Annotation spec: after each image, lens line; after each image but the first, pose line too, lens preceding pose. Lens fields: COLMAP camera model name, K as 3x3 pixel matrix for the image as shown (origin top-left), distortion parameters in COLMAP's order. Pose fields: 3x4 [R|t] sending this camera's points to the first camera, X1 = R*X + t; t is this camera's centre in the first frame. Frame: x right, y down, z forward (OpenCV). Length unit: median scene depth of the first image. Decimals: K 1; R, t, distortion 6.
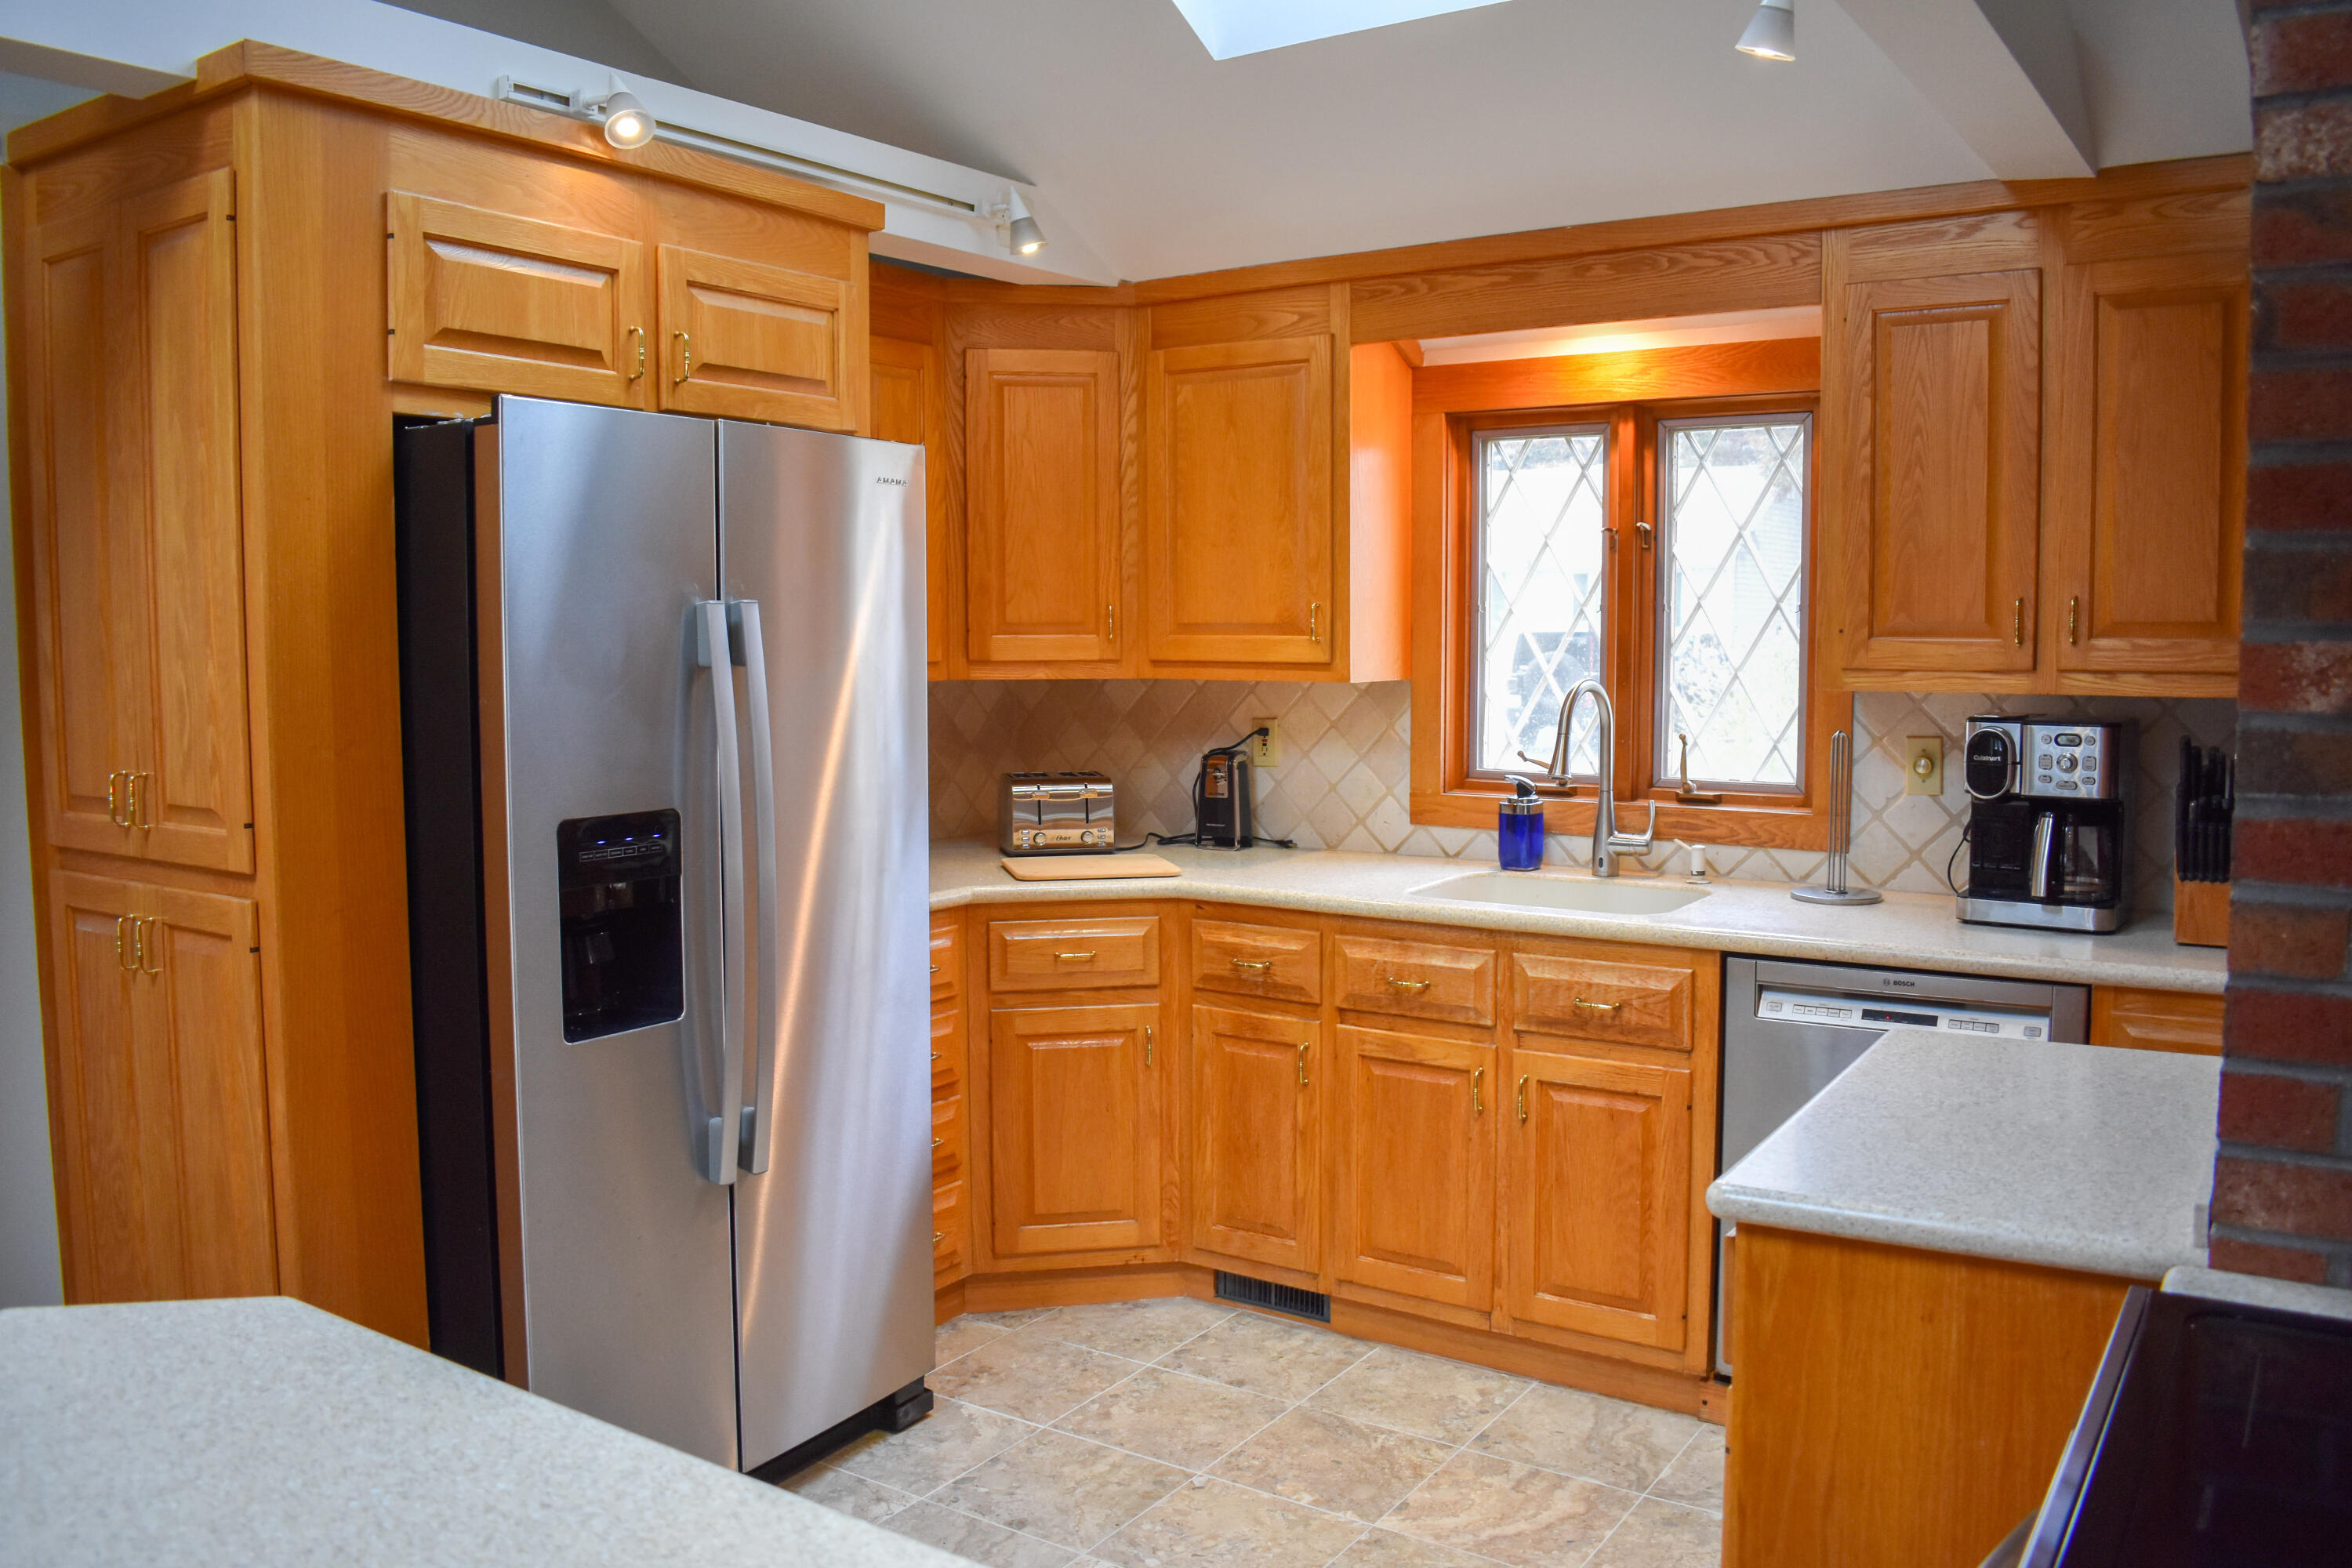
lens RADIAL K [[1850.9, 0, 1177.1], [0, 1850.9, 770.2], [0, 0, 1]] dist [-0.071993, -0.001702]
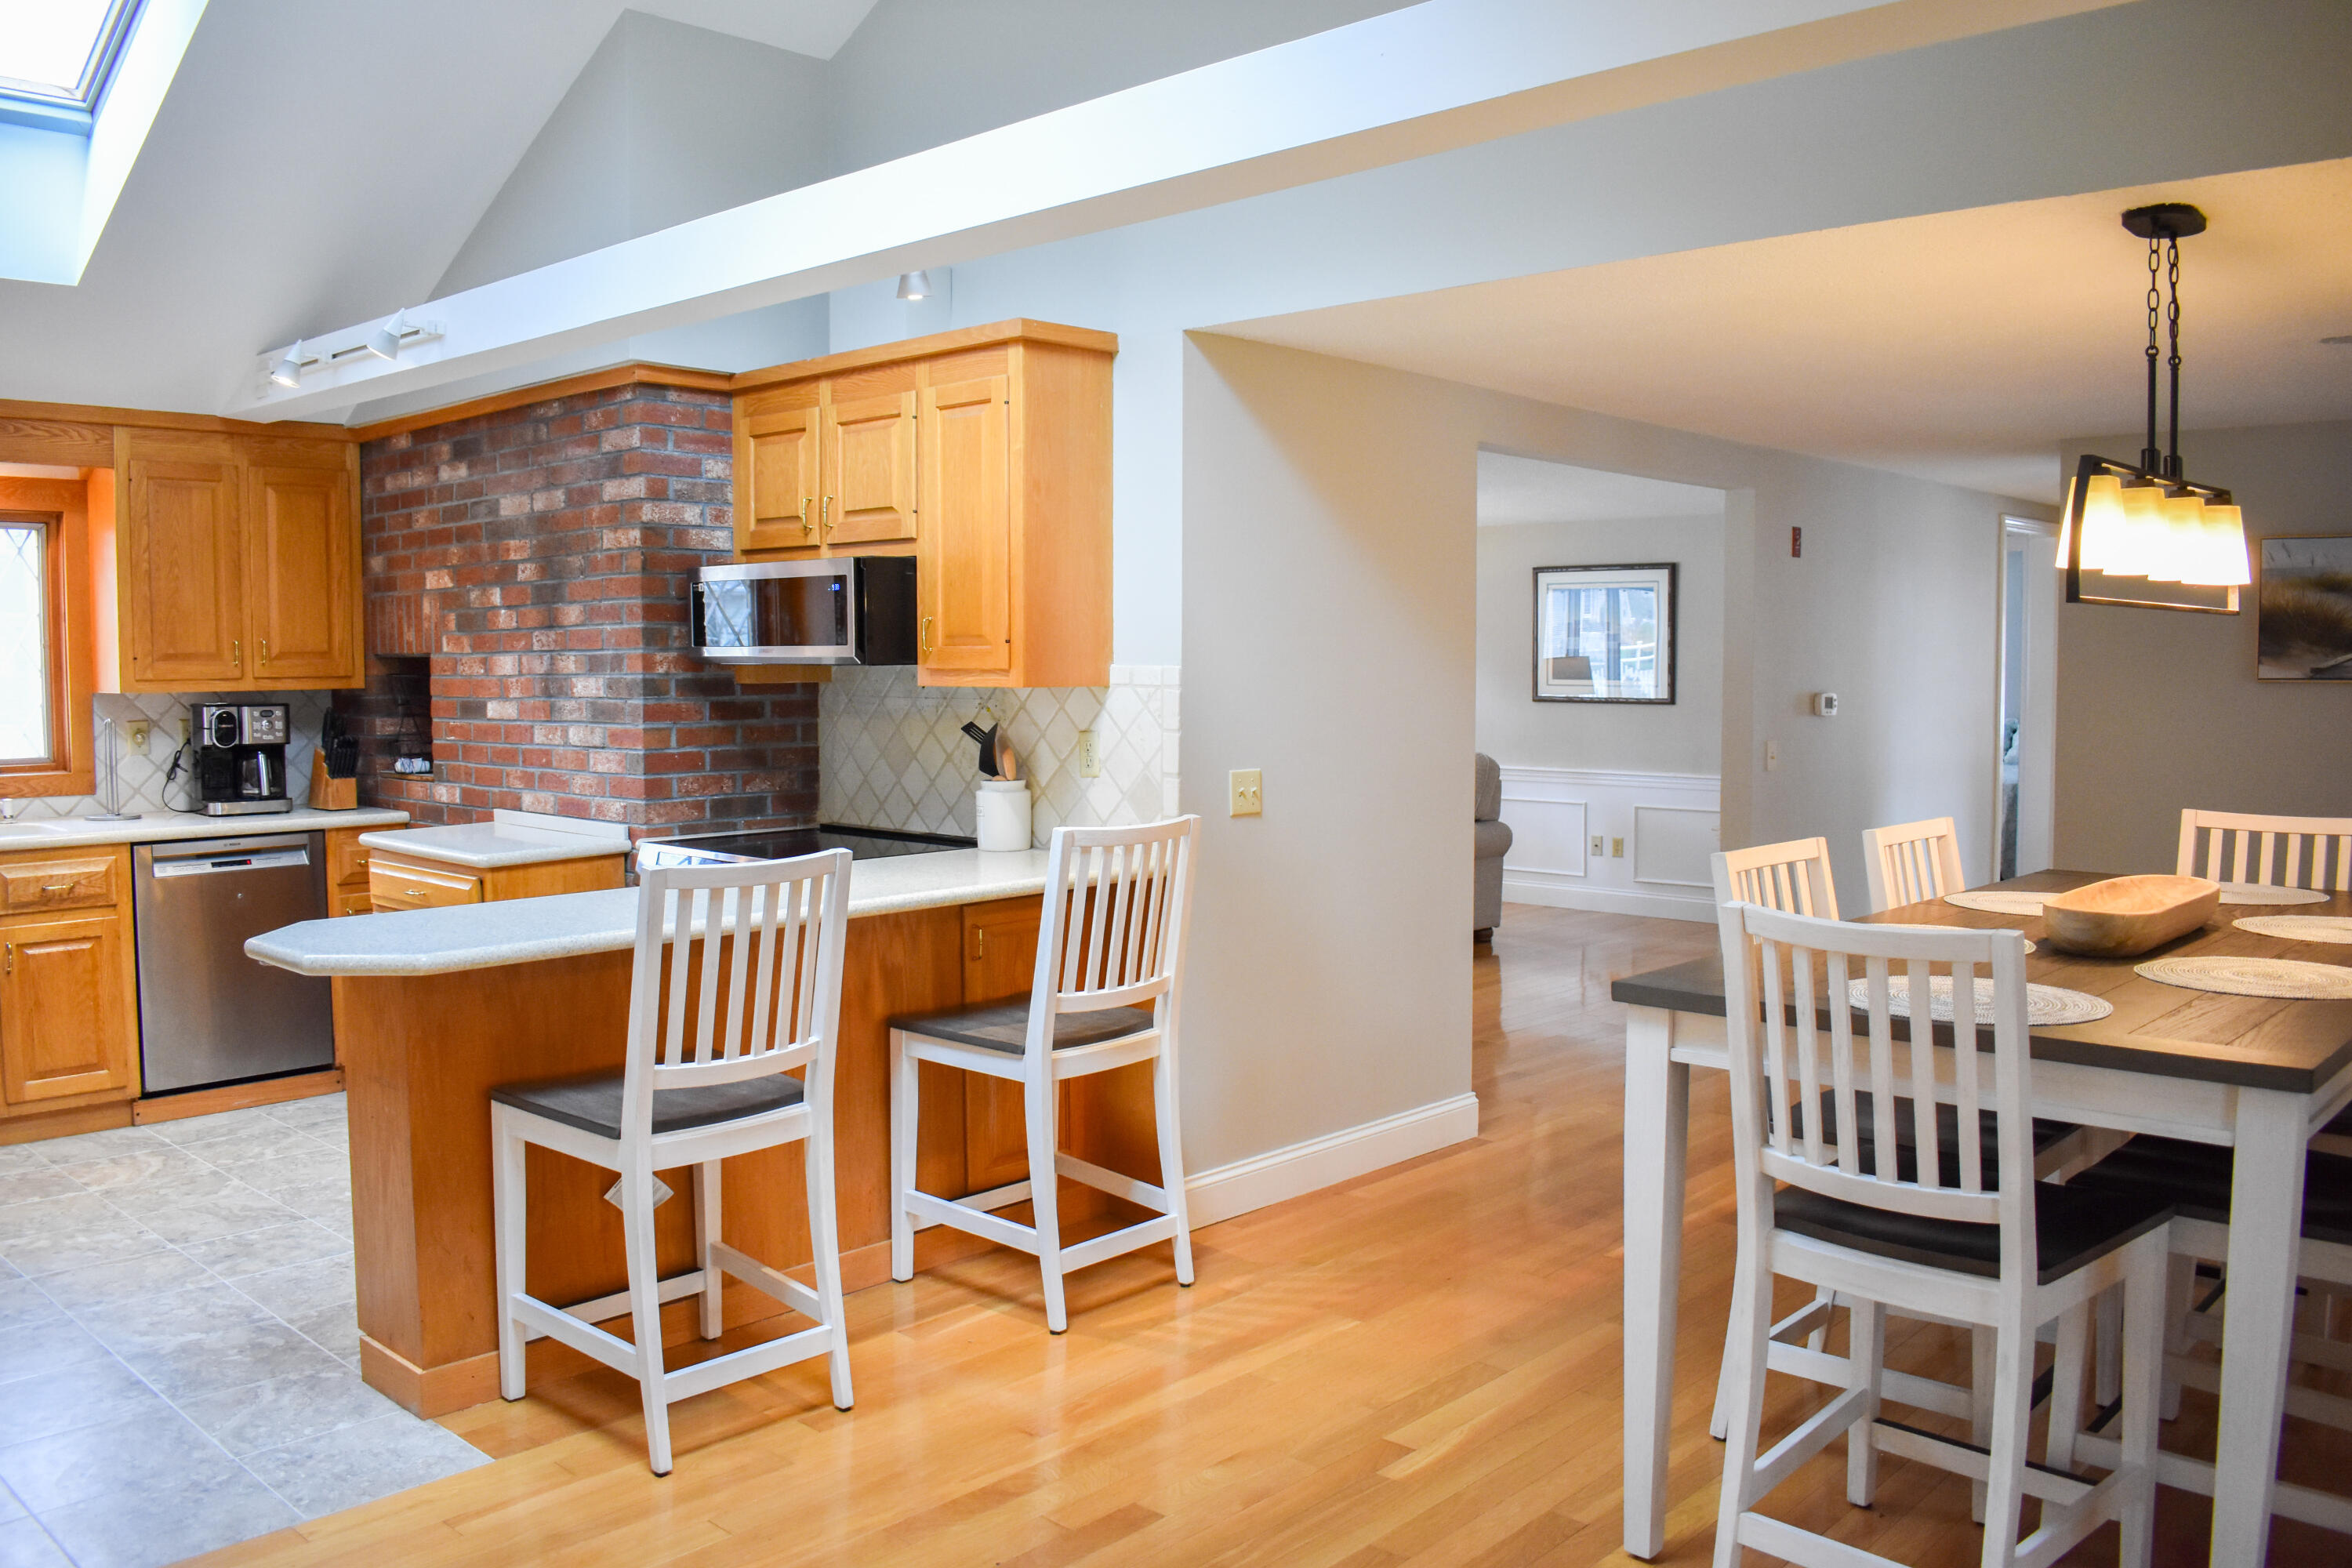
lens RADIAL K [[1850.9, 0, 1176.1], [0, 1850.9, 777.2], [0, 0, 1]] dist [-0.071993, -0.001702]
pose [[0.174935, -0.062227, 0.982612, -1.161569], [0.081563, 0.995486, 0.048521, 0.033548], [-0.981196, 0.071657, 0.179221, -0.265778]]
